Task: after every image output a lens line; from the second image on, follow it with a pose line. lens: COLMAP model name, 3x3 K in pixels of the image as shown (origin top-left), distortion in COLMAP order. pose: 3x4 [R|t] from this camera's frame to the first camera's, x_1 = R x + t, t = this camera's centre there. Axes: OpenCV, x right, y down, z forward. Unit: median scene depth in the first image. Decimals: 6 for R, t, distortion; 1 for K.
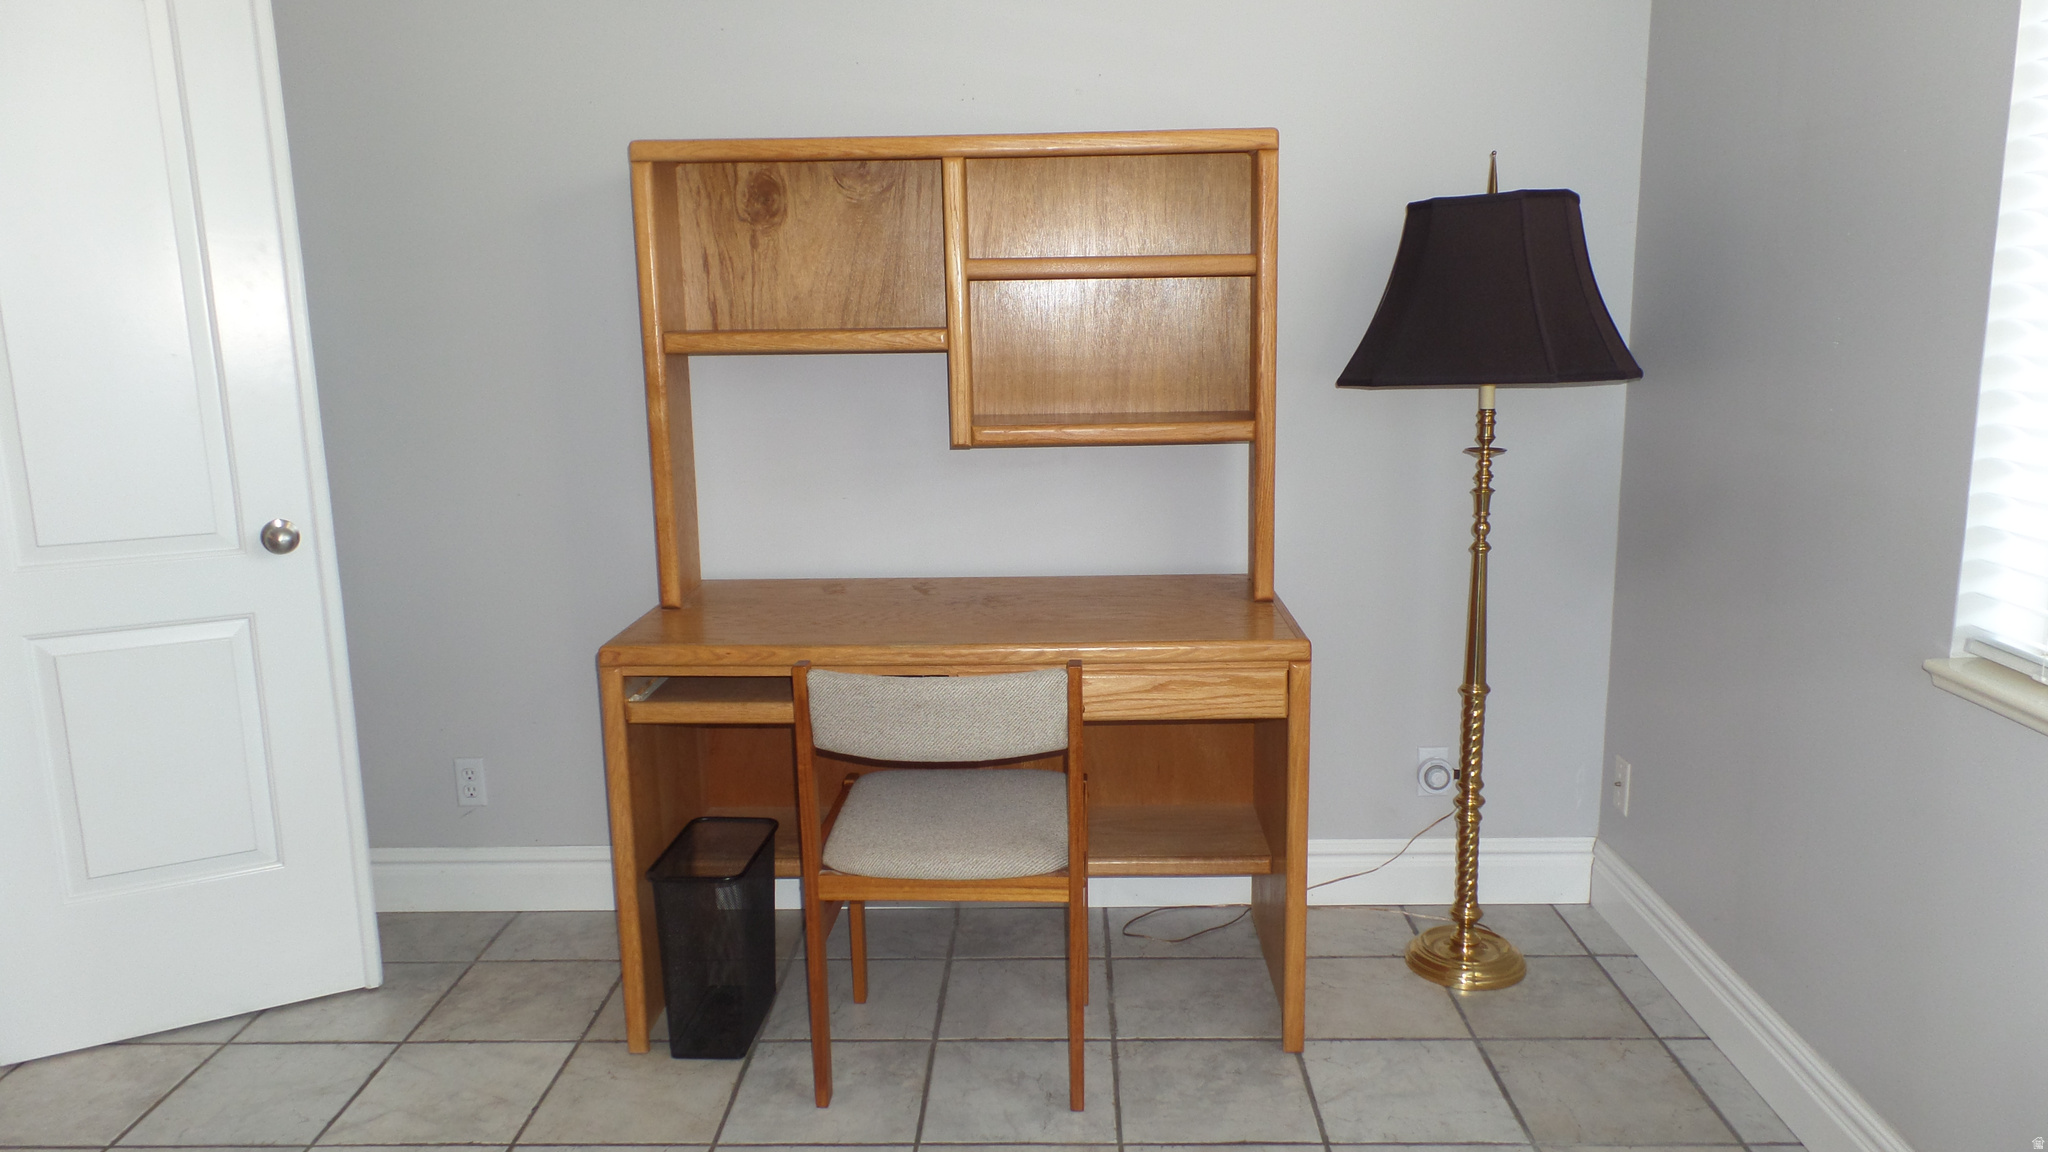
lens RADIAL K [[1404.2, 0, 1022.0], [0, 1404.2, 573.4], [0, 0, 1]] dist [-0.008338, -0.000481]
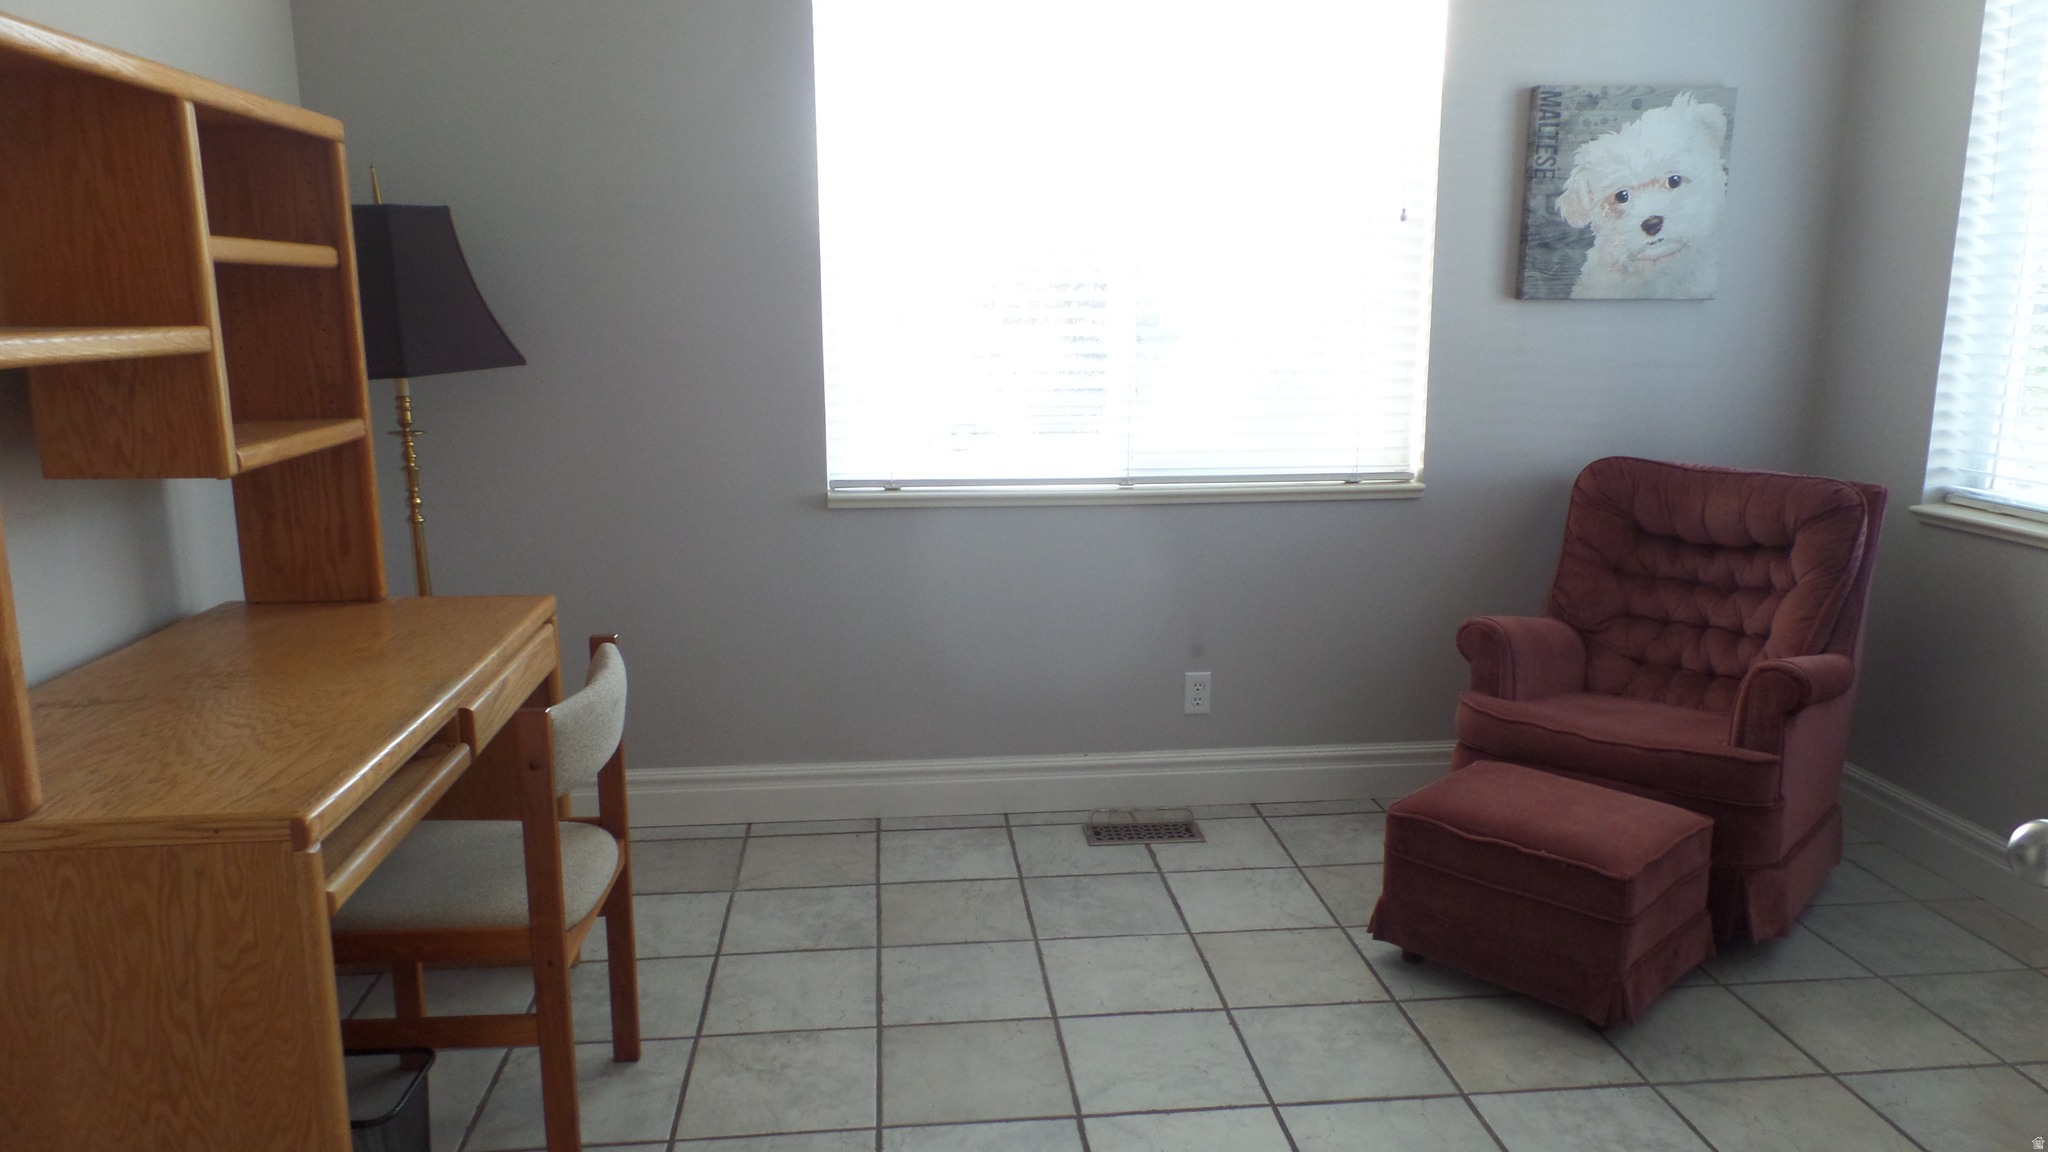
lens RADIAL K [[1404.2, 0, 1031.7], [0, 1404.2, 578.0], [0, 0, 1]] dist [-0.008338, -0.000481]
pose [[-0.126925, -0.175620, 0.976242, -0.847711], [0.194320, 0.960728, 0.198094, -0.101275], [-0.972692, 0.214847, -0.087814, 0.637250]]
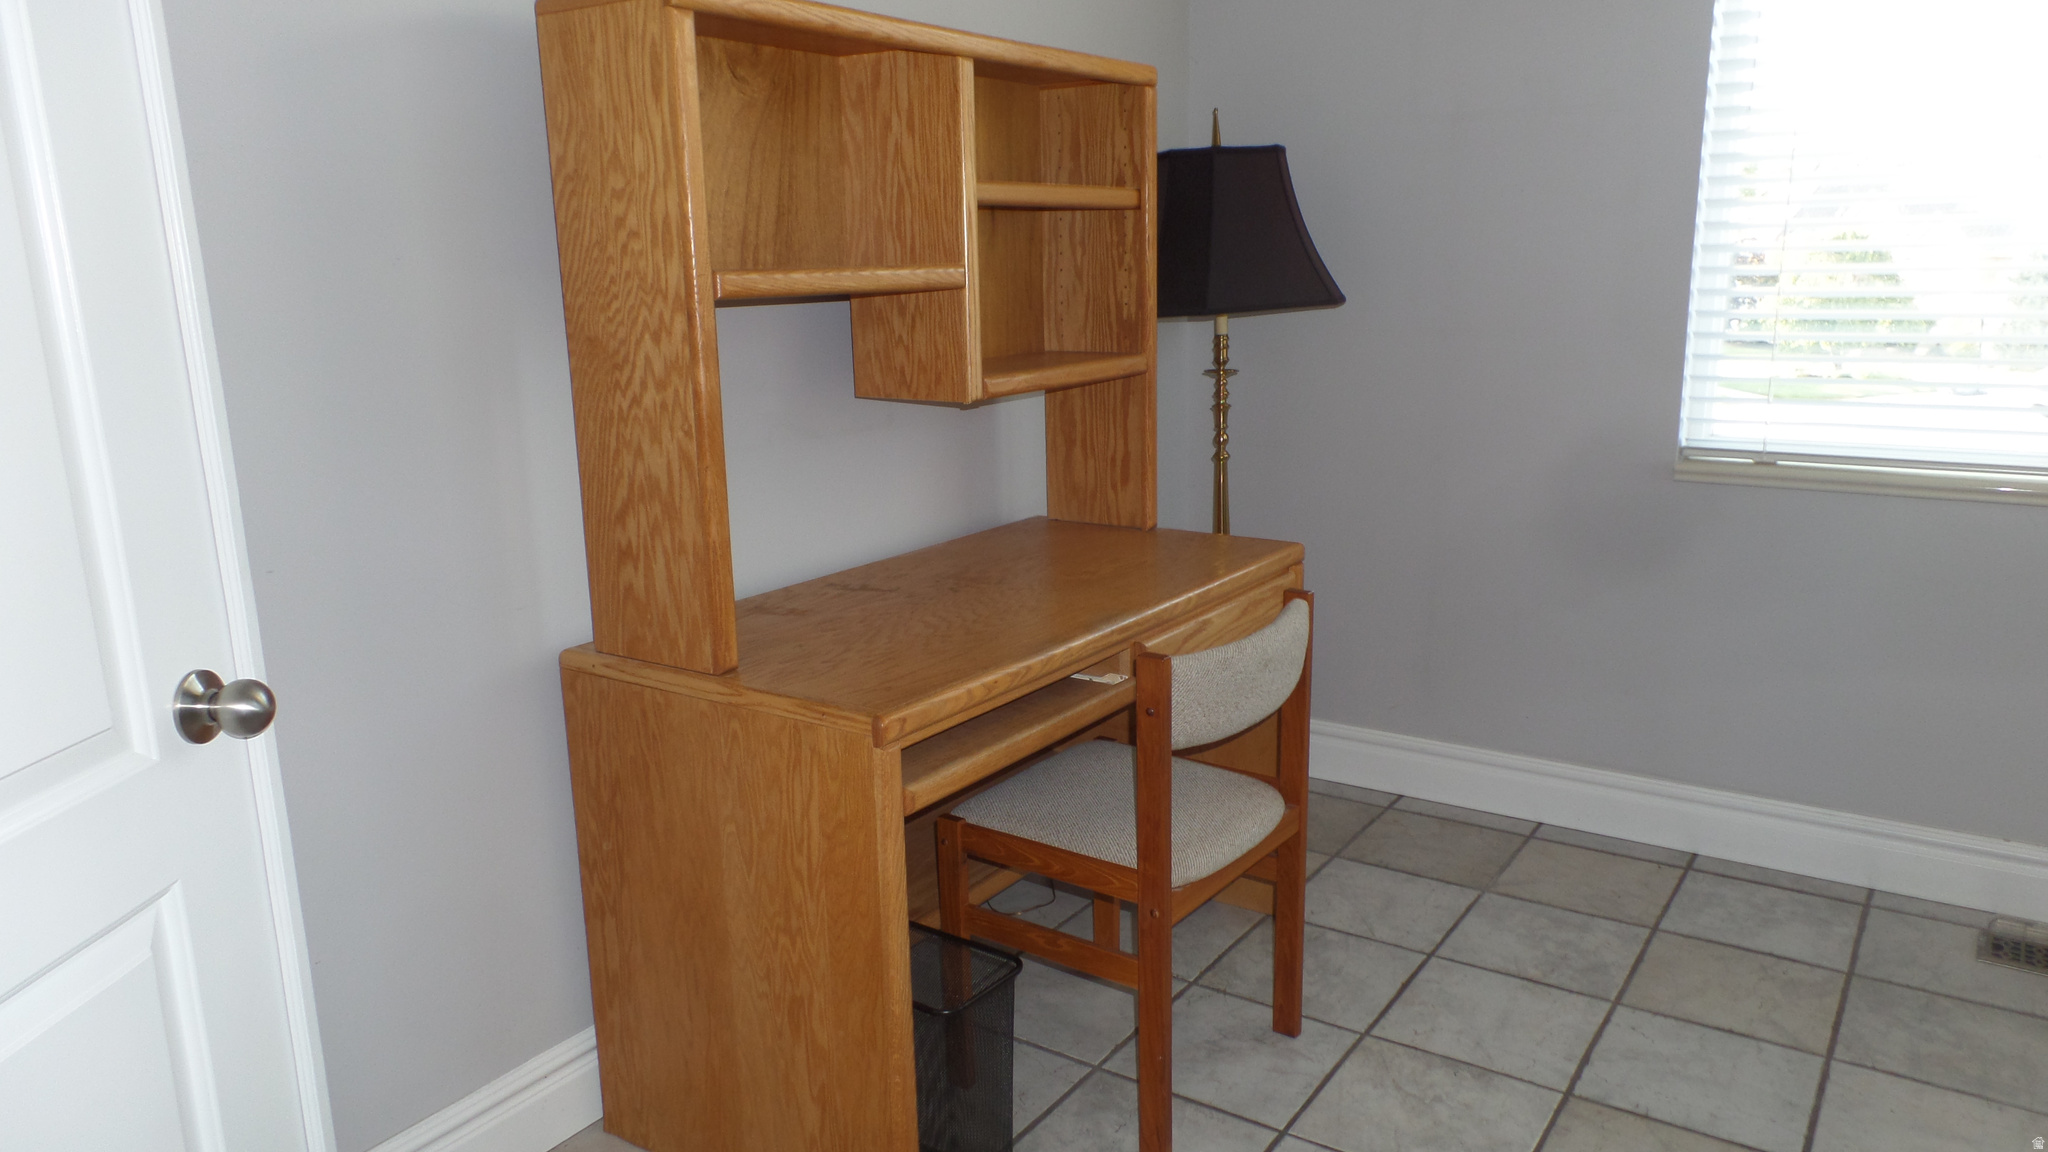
lens RADIAL K [[1404.2, 0, 1019.0], [0, 1404.2, 578.7], [0, 0, 1]] dist [-0.008338, -0.000481]
pose [[0.547923, -0.180322, 0.816862, -0.734908], [0.172315, 0.979879, 0.100725, -0.065443], [-0.818589, 0.085568, 0.567970, 0.495137]]
